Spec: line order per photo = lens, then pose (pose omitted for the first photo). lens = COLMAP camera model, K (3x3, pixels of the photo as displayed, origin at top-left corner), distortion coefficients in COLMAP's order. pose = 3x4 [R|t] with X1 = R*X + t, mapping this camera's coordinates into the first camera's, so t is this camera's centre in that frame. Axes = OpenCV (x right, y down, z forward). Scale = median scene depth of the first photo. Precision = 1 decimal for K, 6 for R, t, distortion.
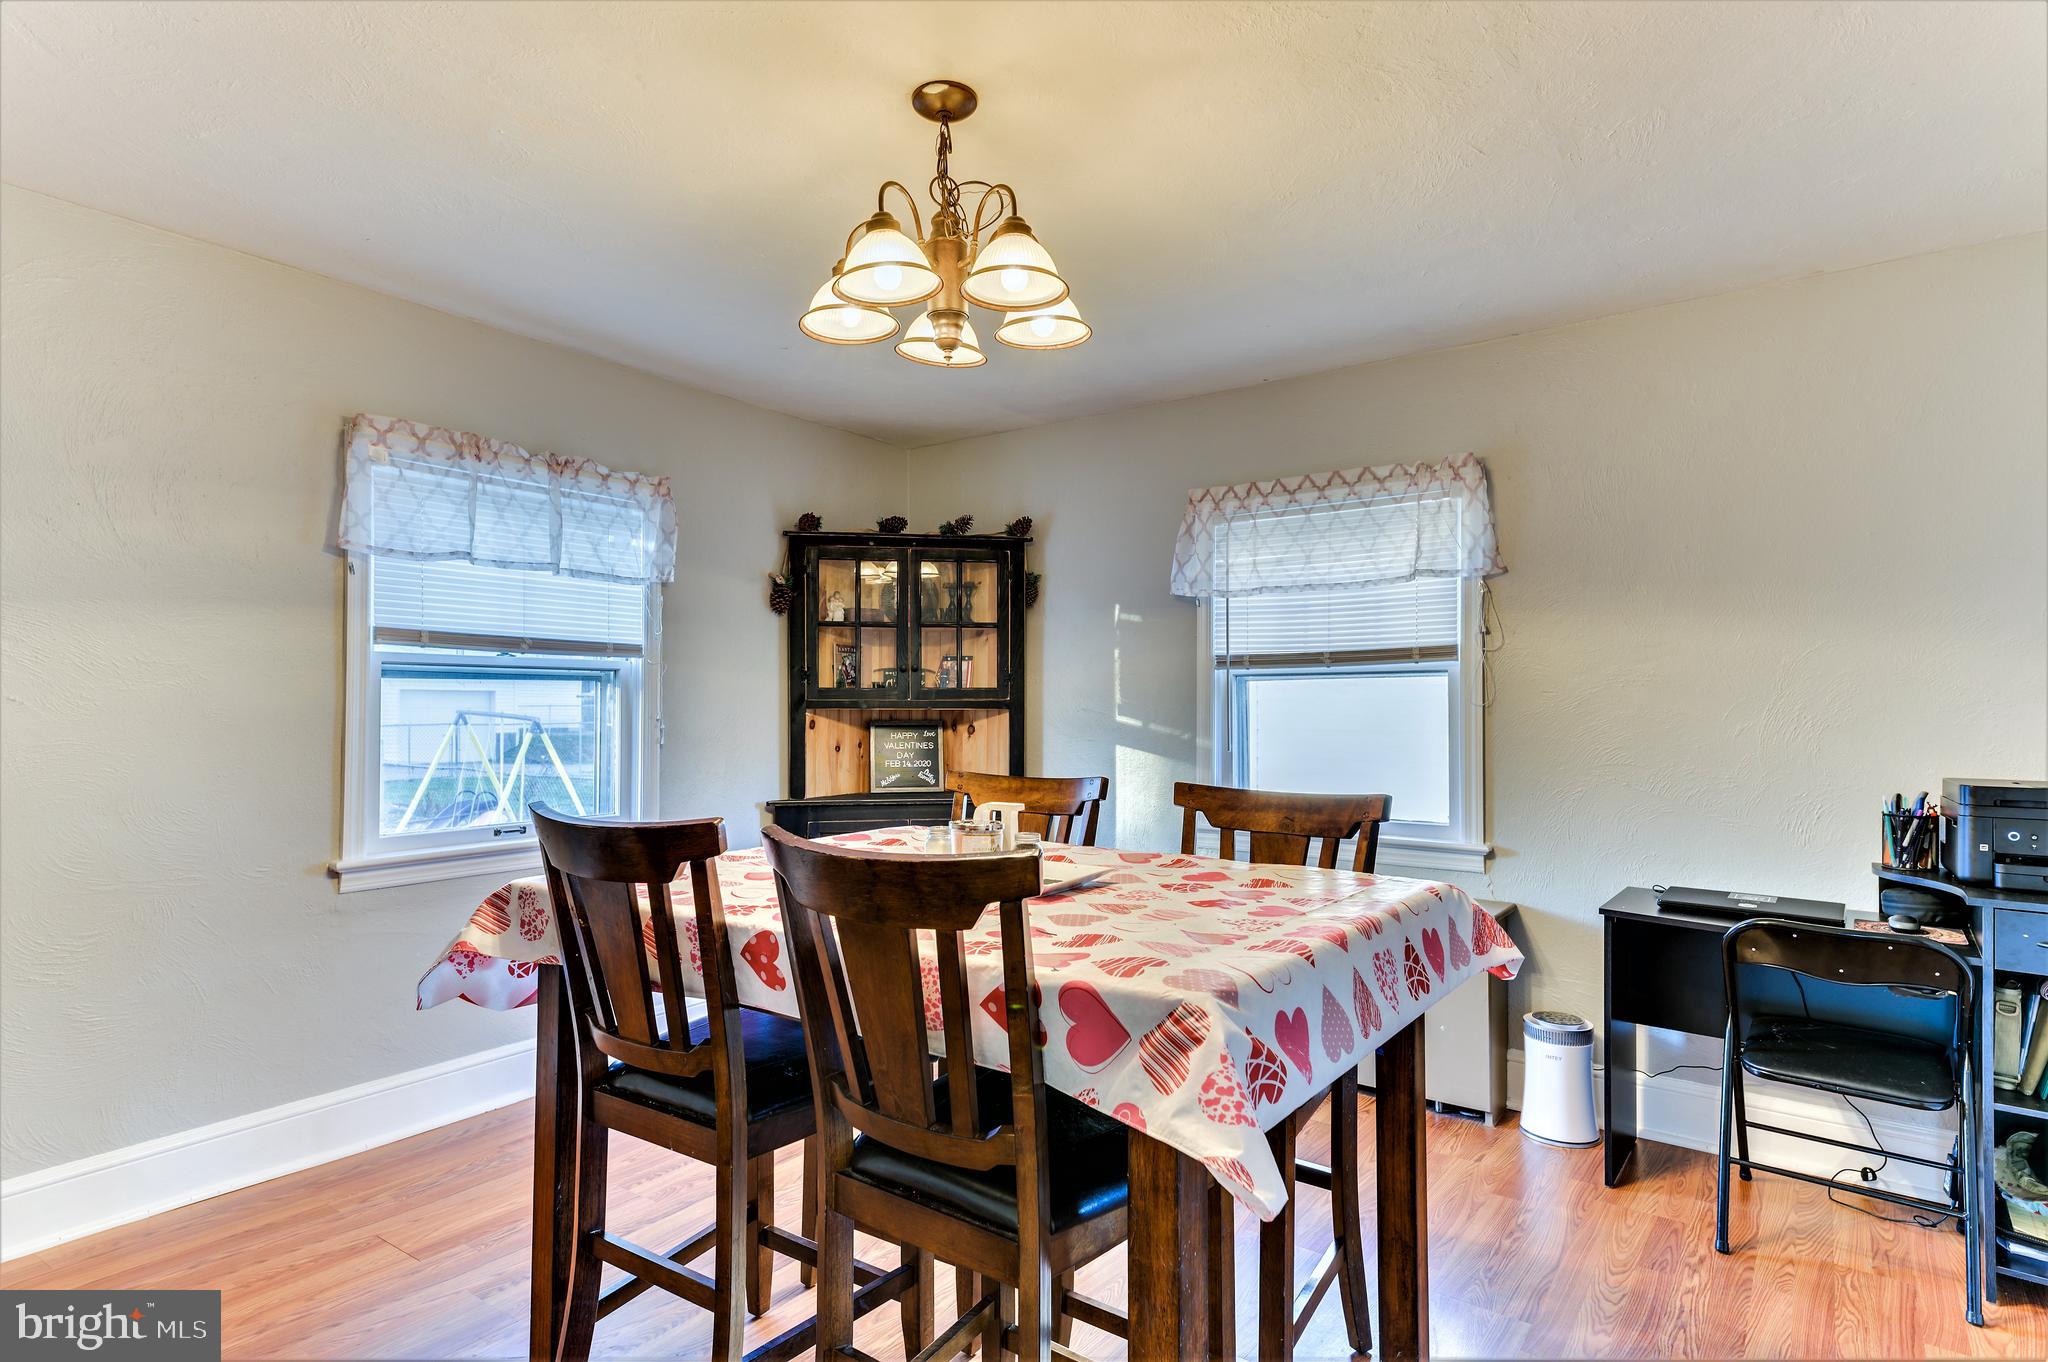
lens RADIAL K [[1097.3, 0, 968.4], [0, 1097.3, 710.6], [0, 0, 1]] dist [0.049144, -0.002376]
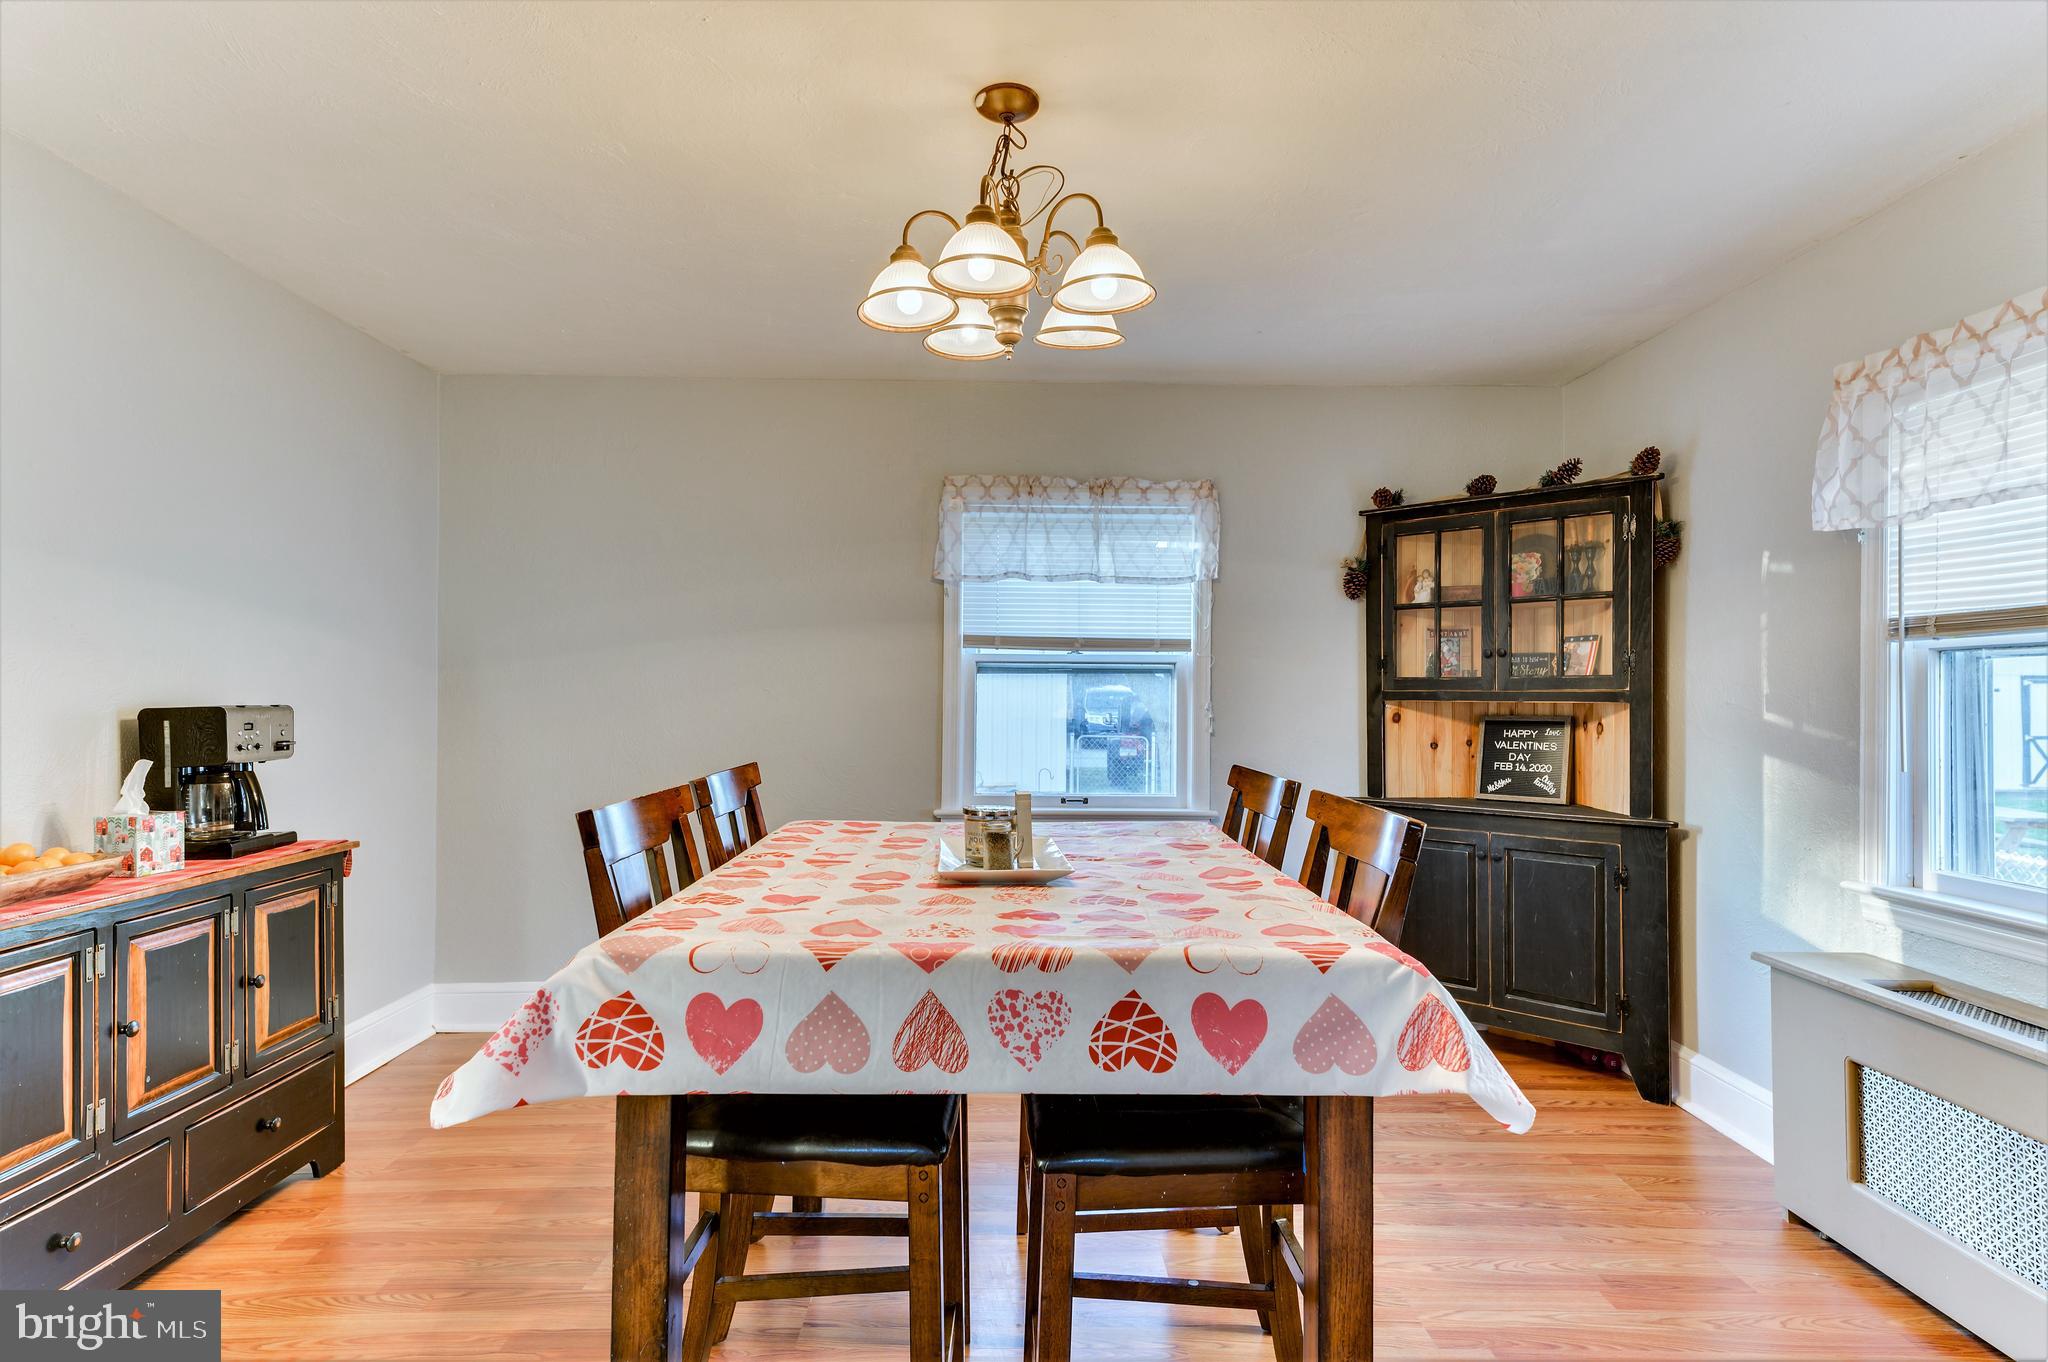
lens RADIAL K [[1097.3, 0, 1023.4], [0, 1097.3, 692.3], [0, 0, 1]] dist [0.049144, -0.002376]
pose [[0.611462, -0.000690, -0.791274, 0.408047], [-0.008645, 0.999934, -0.007553, 0.001199], [0.791227, 0.011459, 0.611415, 0.199409]]
